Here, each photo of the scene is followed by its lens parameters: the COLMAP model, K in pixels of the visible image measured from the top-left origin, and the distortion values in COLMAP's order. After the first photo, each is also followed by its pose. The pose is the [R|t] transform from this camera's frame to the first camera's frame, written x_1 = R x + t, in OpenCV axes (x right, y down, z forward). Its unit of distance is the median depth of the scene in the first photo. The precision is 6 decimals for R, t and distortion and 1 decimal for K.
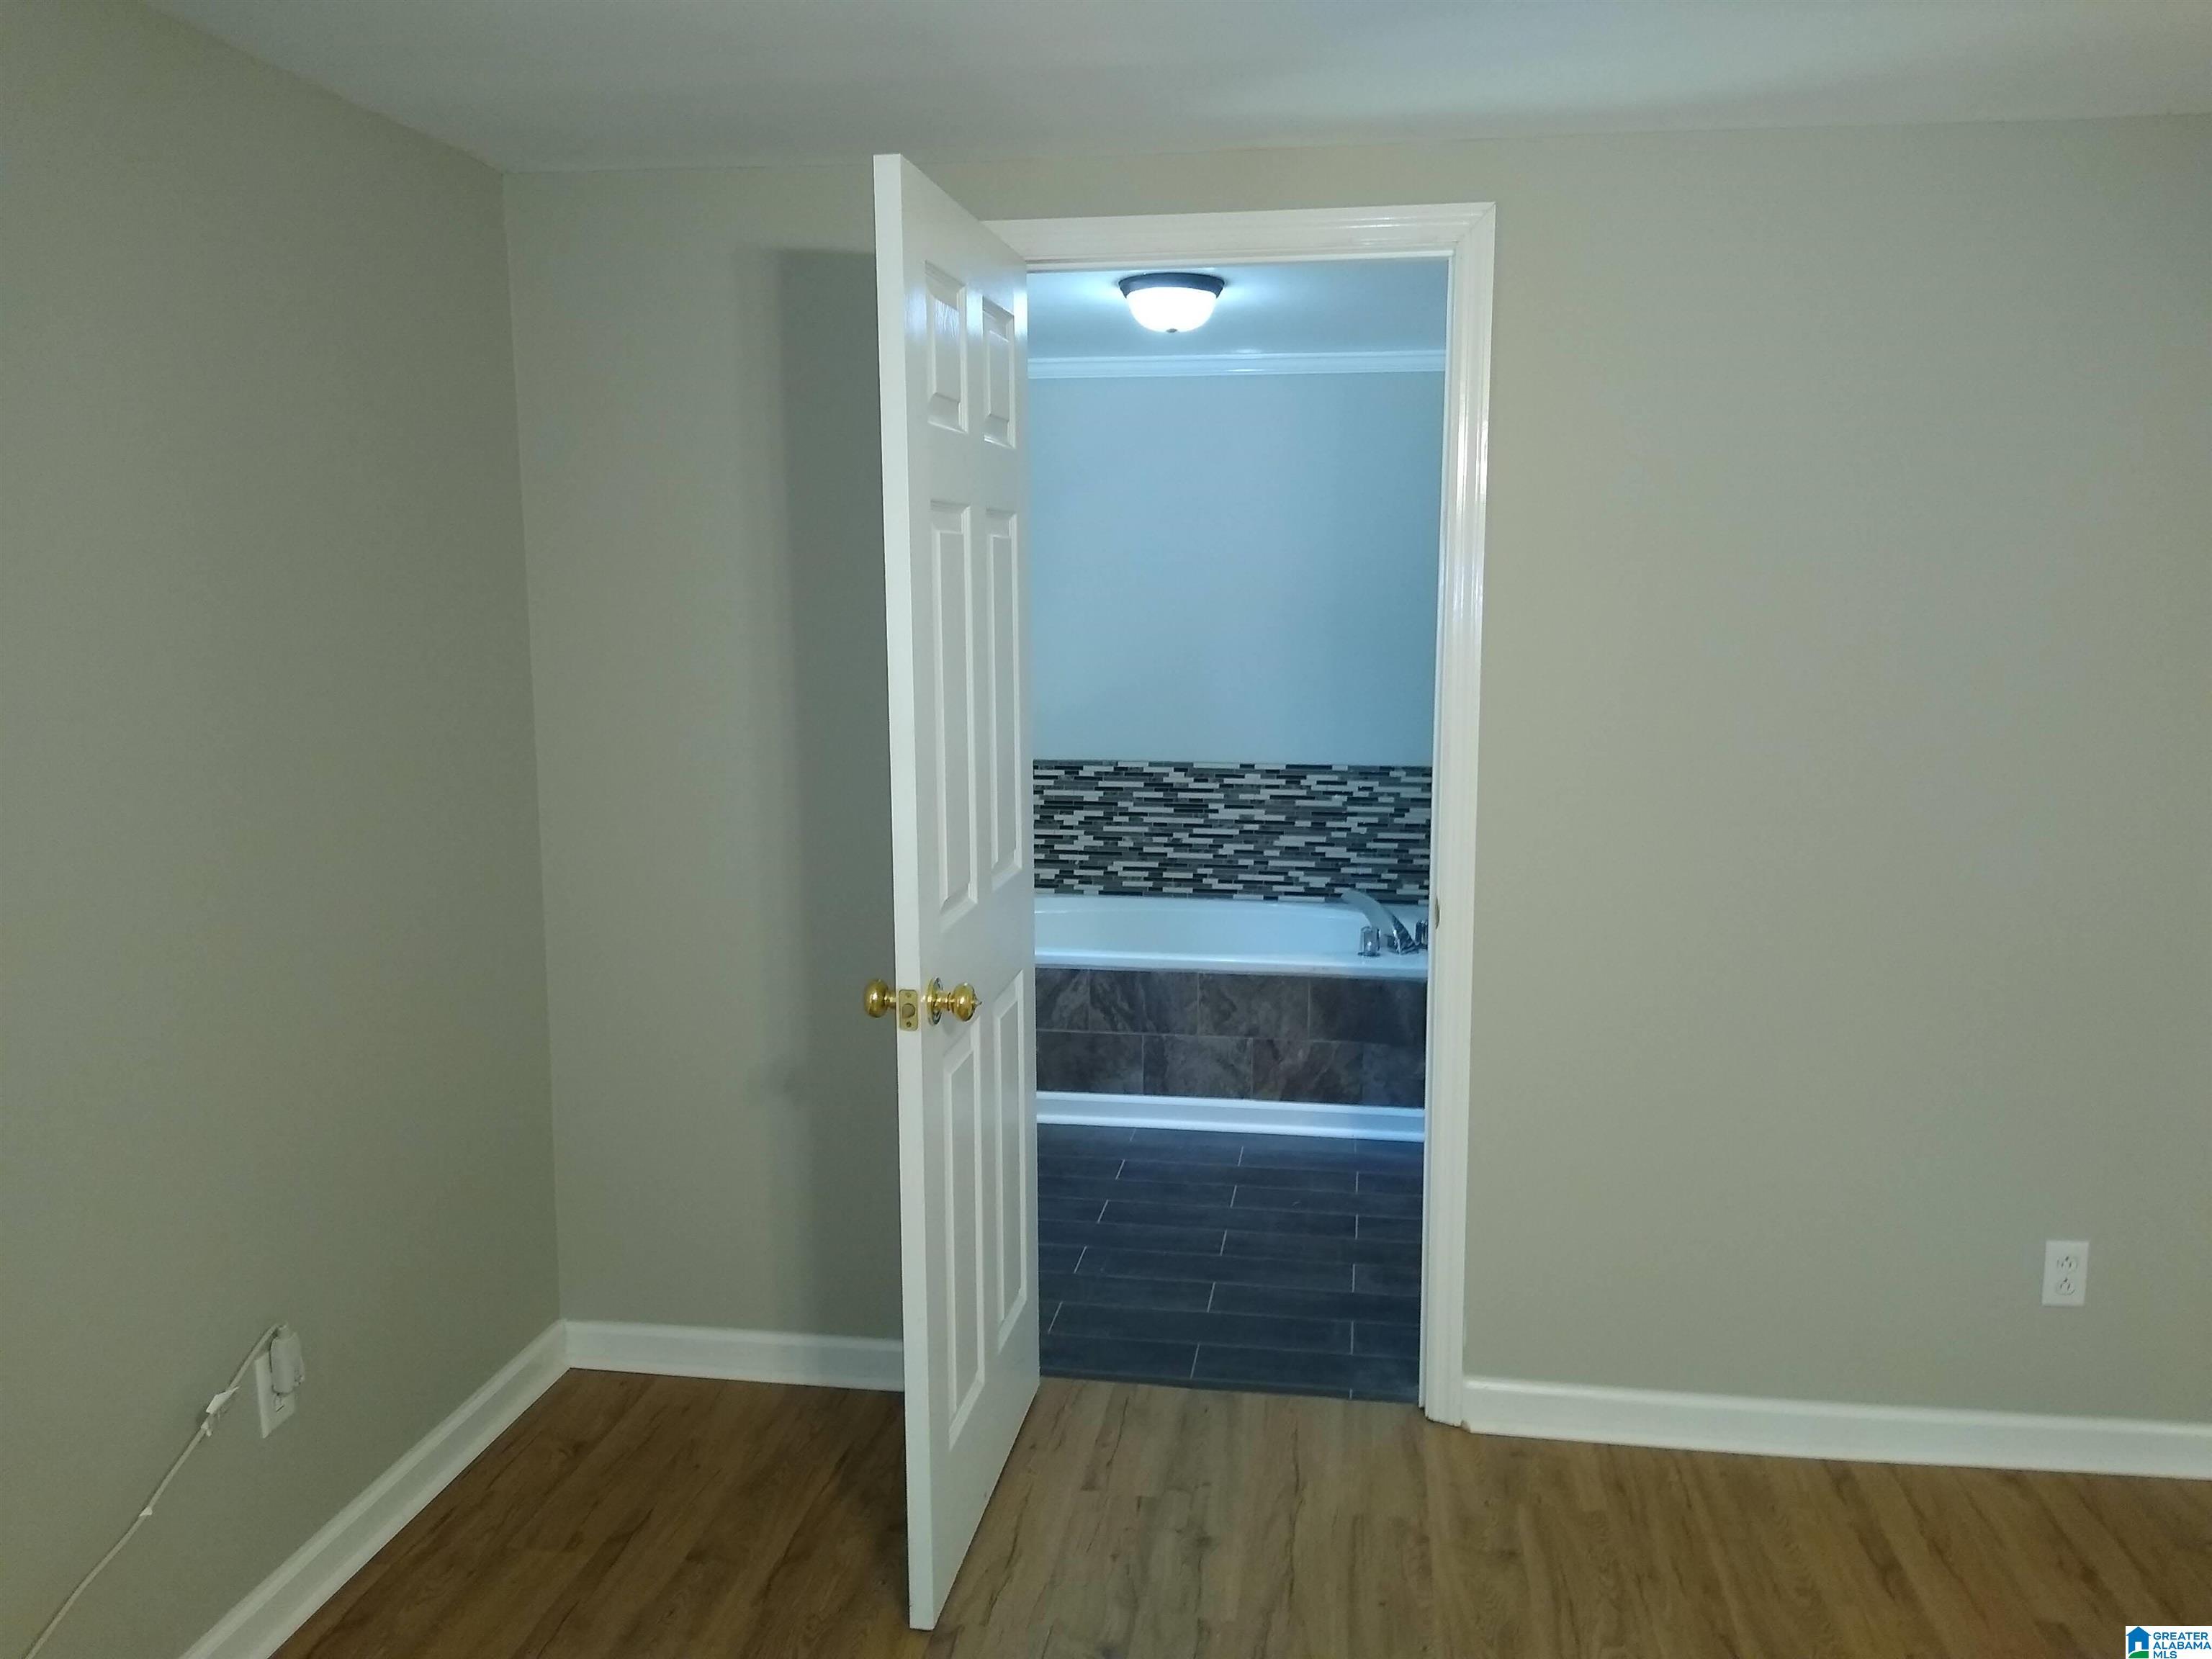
lens RADIAL K [[1716.0, 0, 1111.5], [0, 1716.0, 830.0], [0, 0, 1]] dist [0.070878, -0.098835]
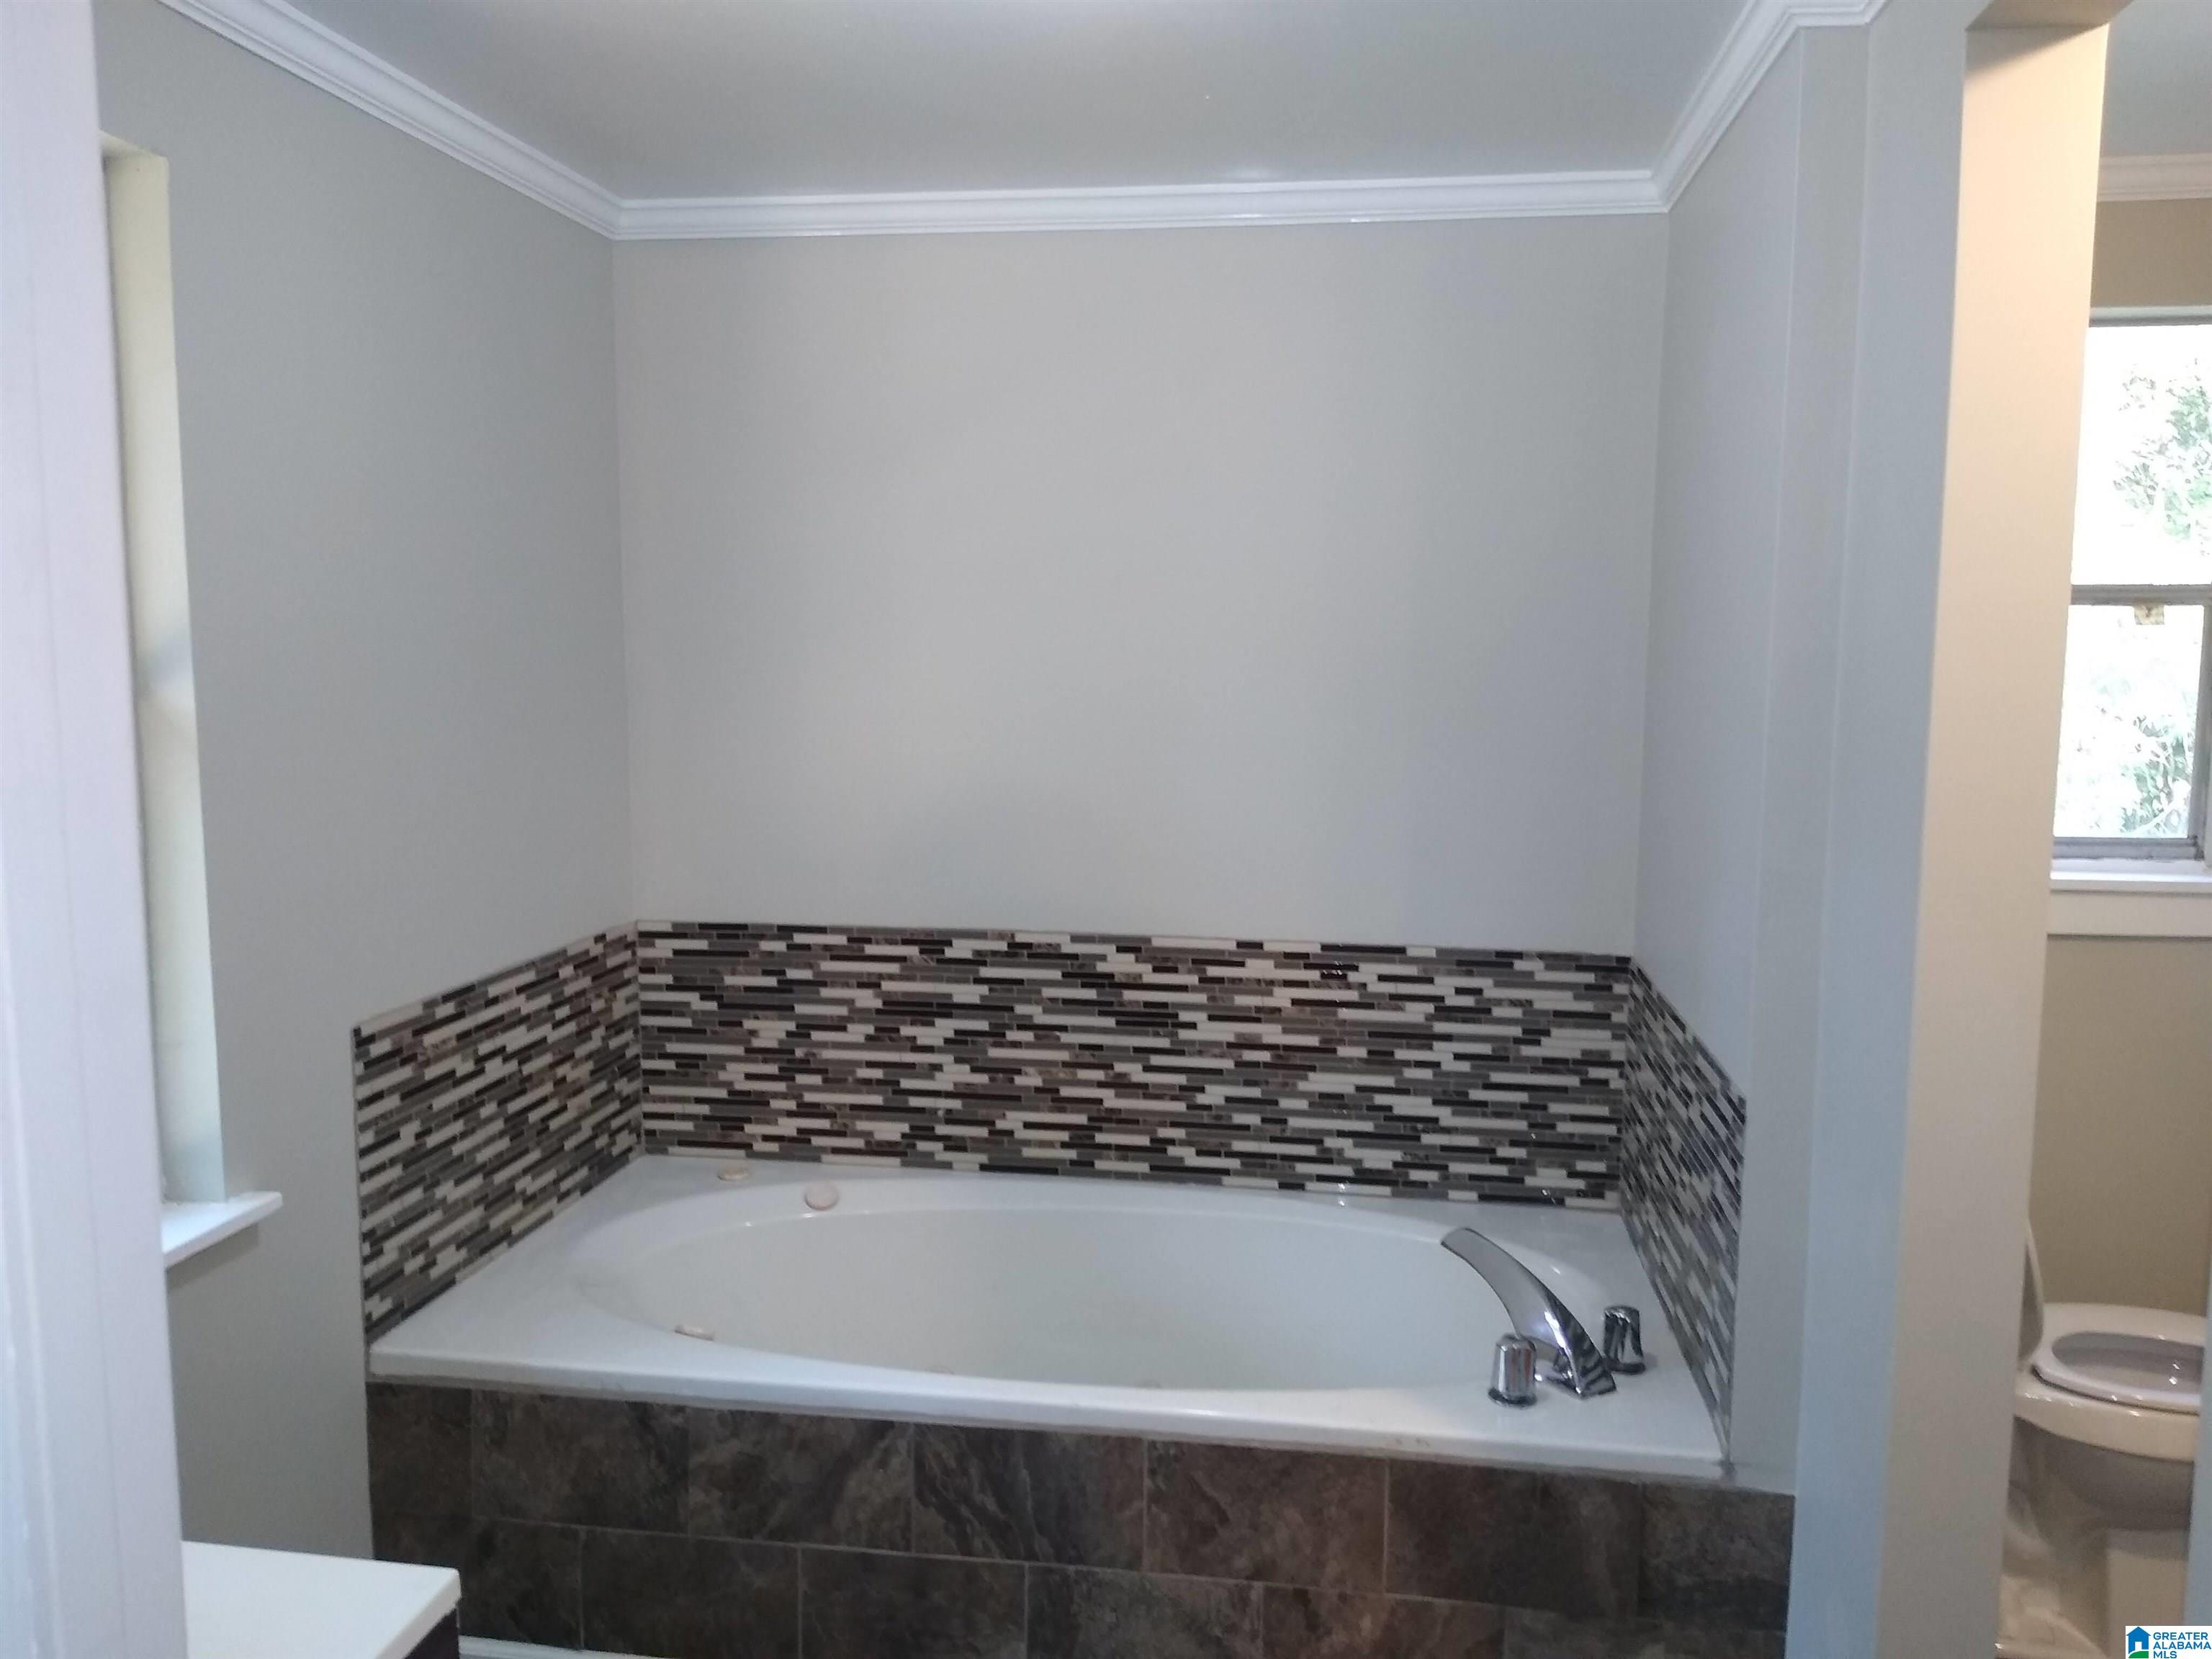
lens RADIAL K [[1716.0, 0, 1101.5], [0, 1716.0, 829.5], [0, 0, 1]] dist [0.070878, -0.098835]
pose [[0.999959, 0.008992, -0.001288, 0.032287], [-0.009026, 0.999533, -0.029197, -0.057722], [0.001025, 0.029208, 0.999573, 0.453452]]
